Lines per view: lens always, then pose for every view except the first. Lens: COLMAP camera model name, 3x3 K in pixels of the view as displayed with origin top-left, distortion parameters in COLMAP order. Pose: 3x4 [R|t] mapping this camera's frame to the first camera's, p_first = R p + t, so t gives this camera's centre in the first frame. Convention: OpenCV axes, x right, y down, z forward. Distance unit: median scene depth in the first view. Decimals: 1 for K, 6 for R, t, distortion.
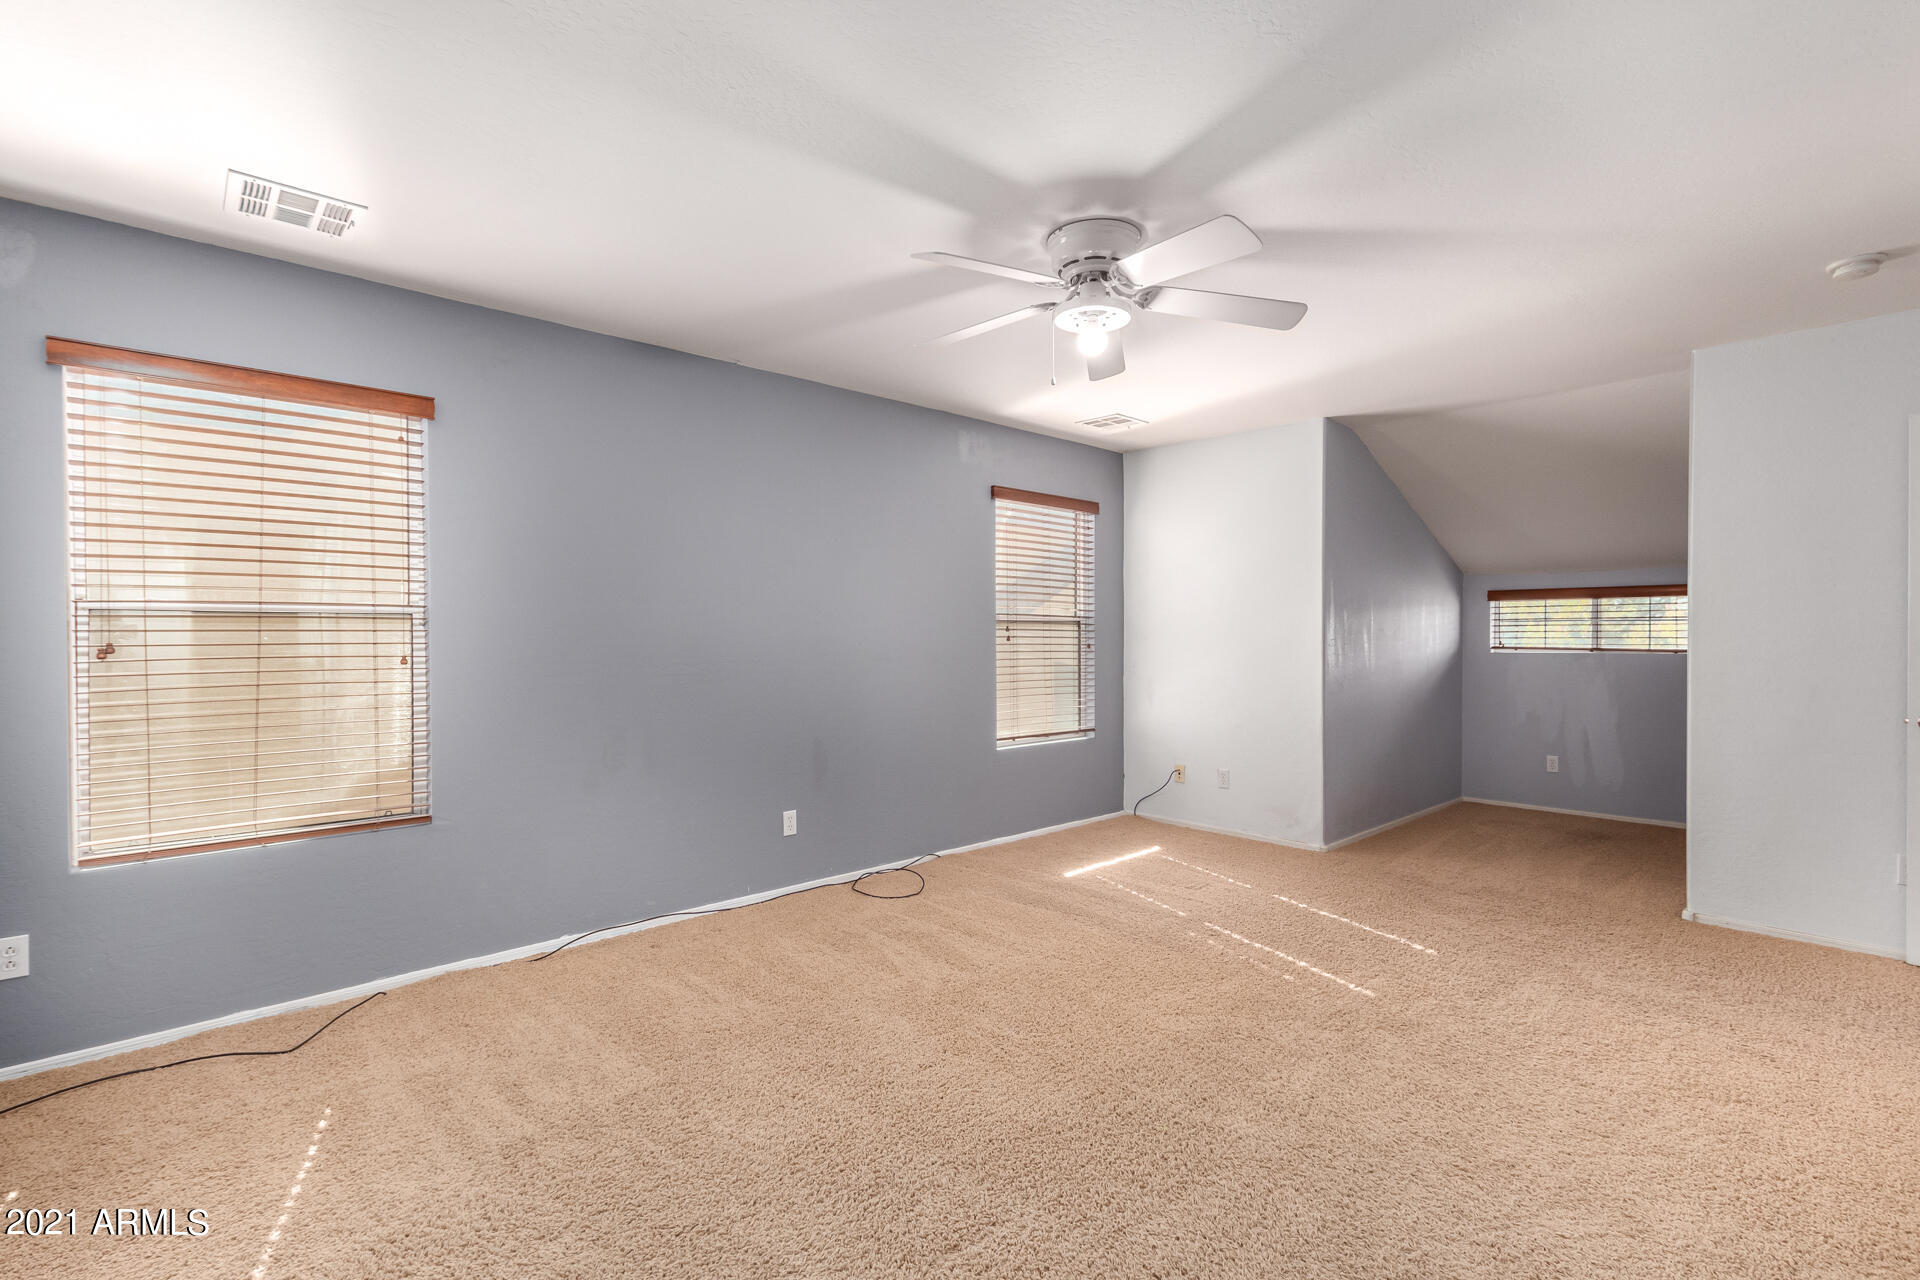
lens RADIAL K [[880.9, 0, 960.0], [0, 880.9, 640.0], [0, 0, 1]] dist [0.000432, 0.000152]
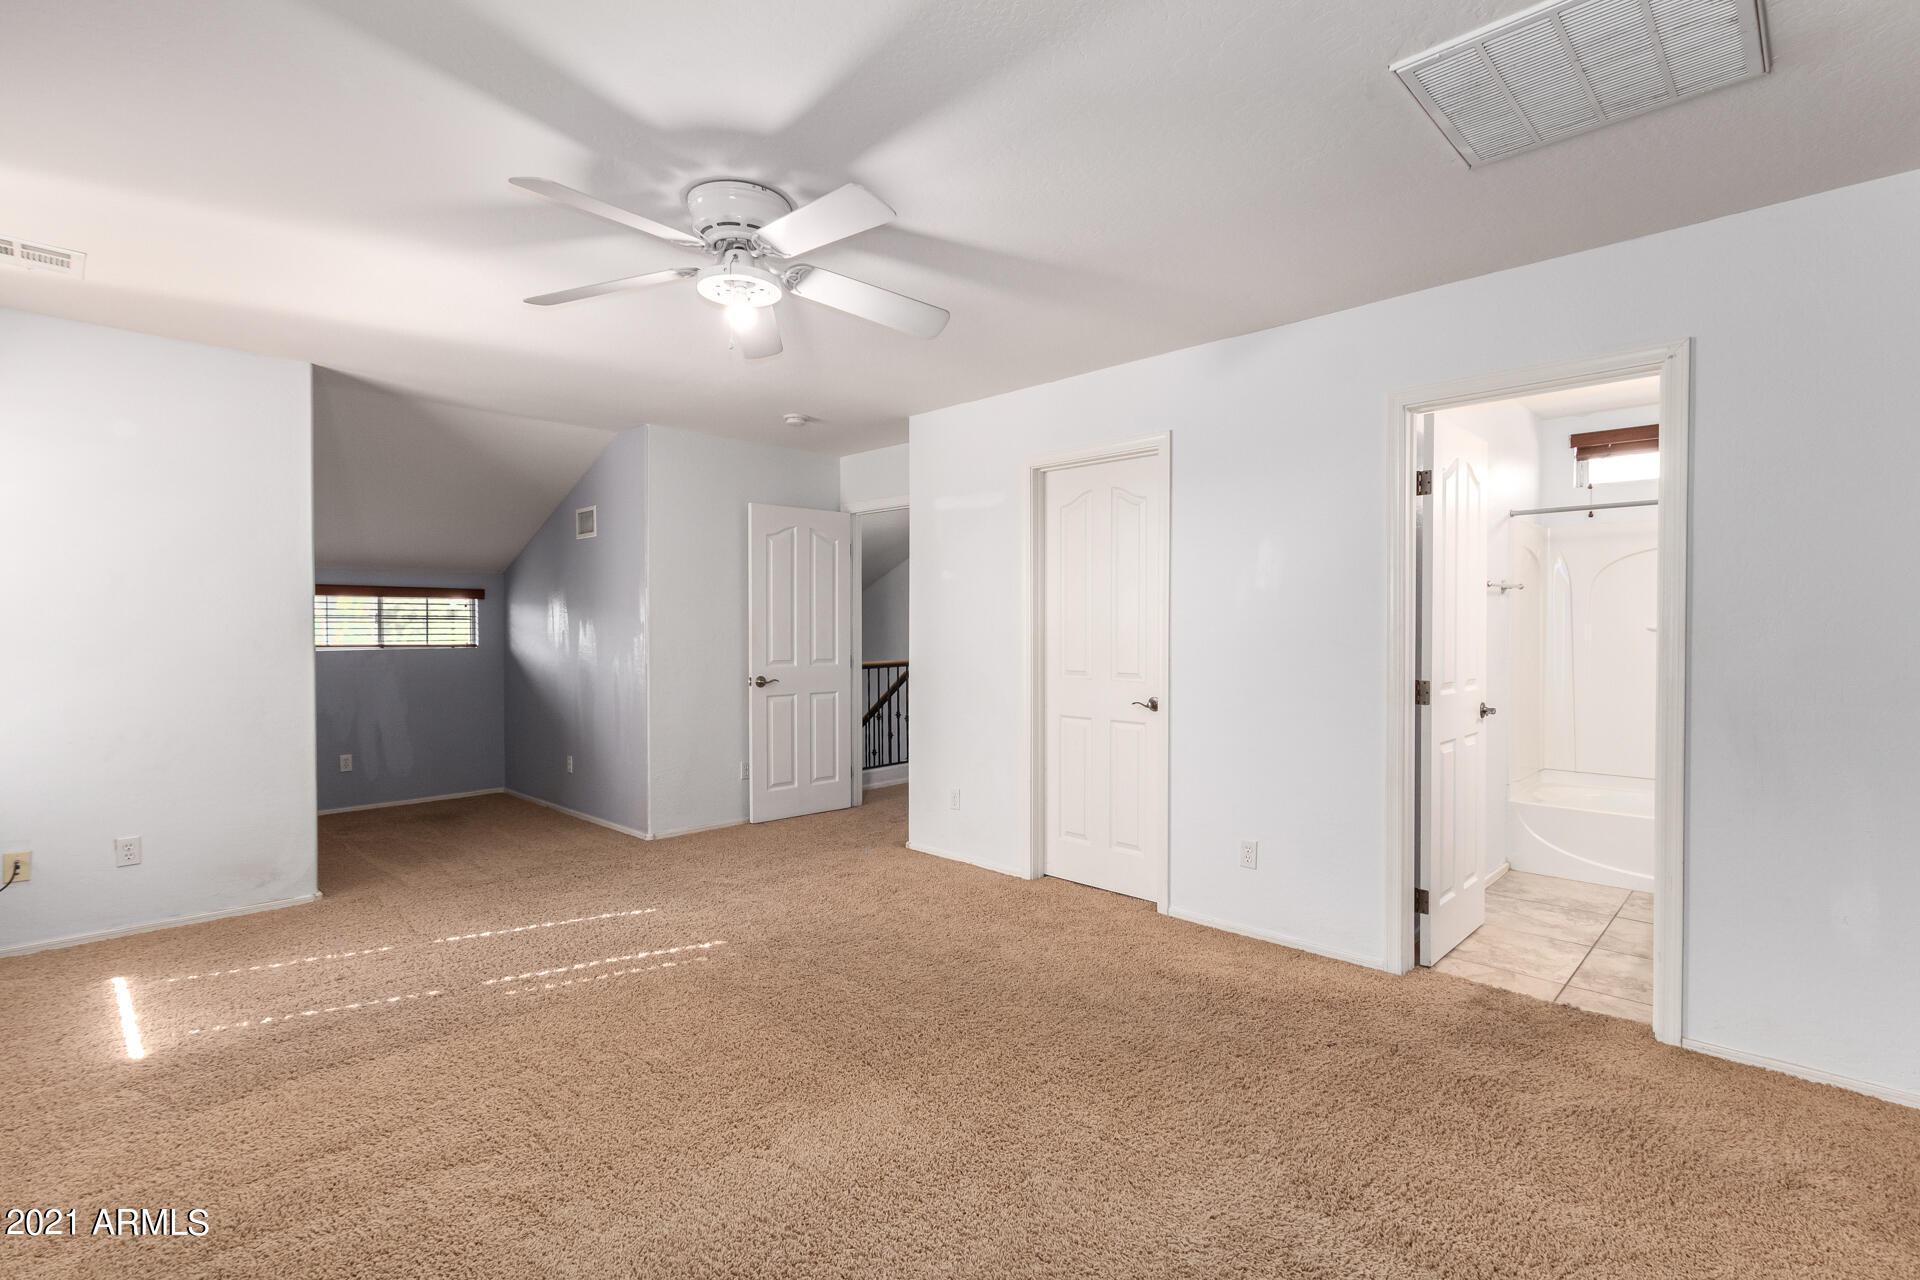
lens RADIAL K [[880.9, 0, 960.0], [0, 880.9, 640.0], [0, 0, 1]] dist [0.000432, 0.000152]
pose [[-0.056843, -0.012187, 0.998309, -0.453465], [0.006922, 0.999897, 0.012600, -0.005914], [-0.998359, 0.007626, -0.056753, 0.477757]]
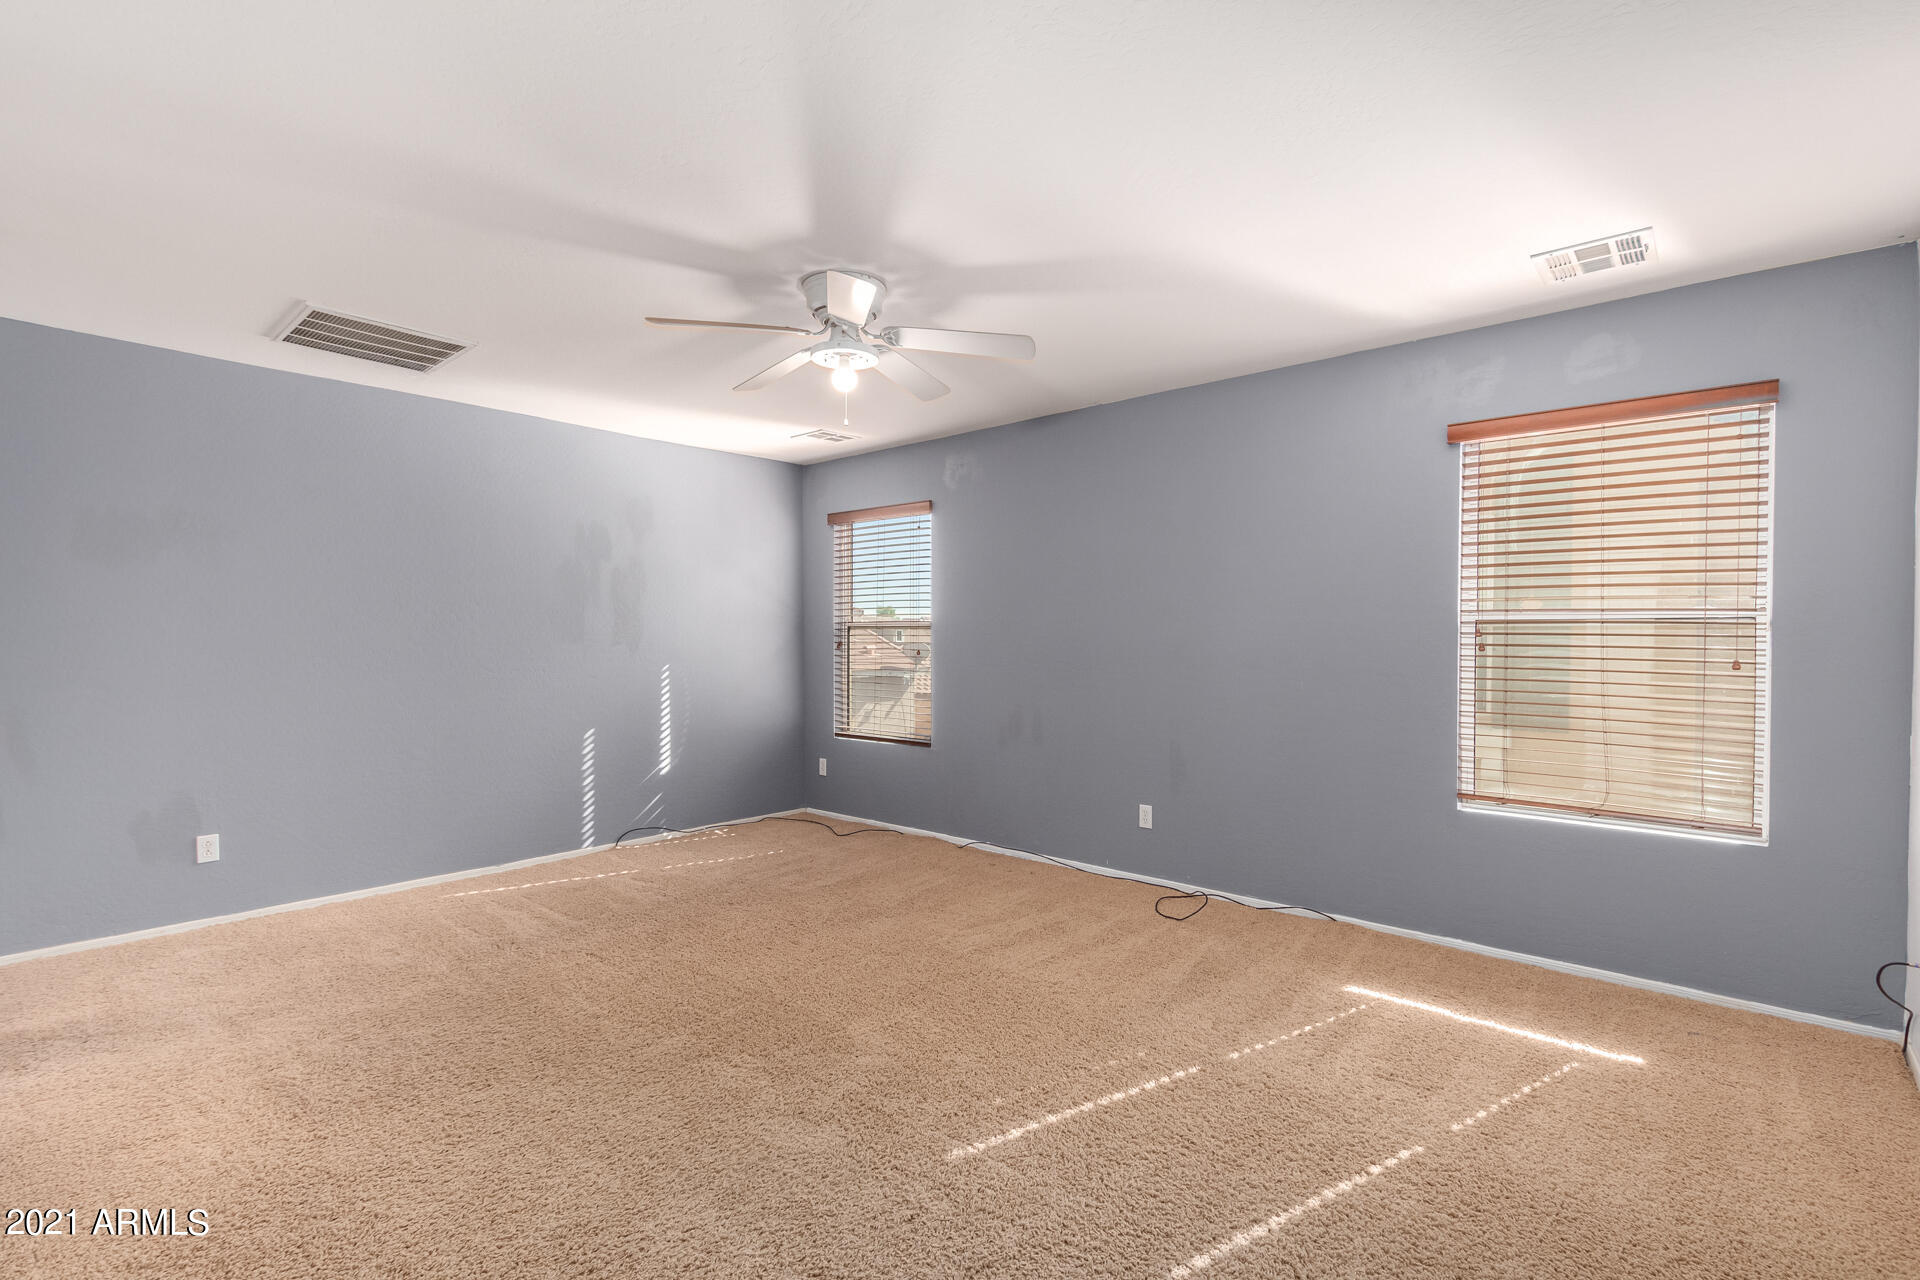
lens RADIAL K [[858.4, 0, 960.0], [0, 858.4, 640.0], [0, 0, 1]] dist [-0.000153, 0.000089]
pose [[0.106432, 0.004794, -0.994308, 0.728317], [-0.012167, 0.999920, 0.003518, -0.005284], [0.994246, 0.011723, 0.106482, 0.596858]]
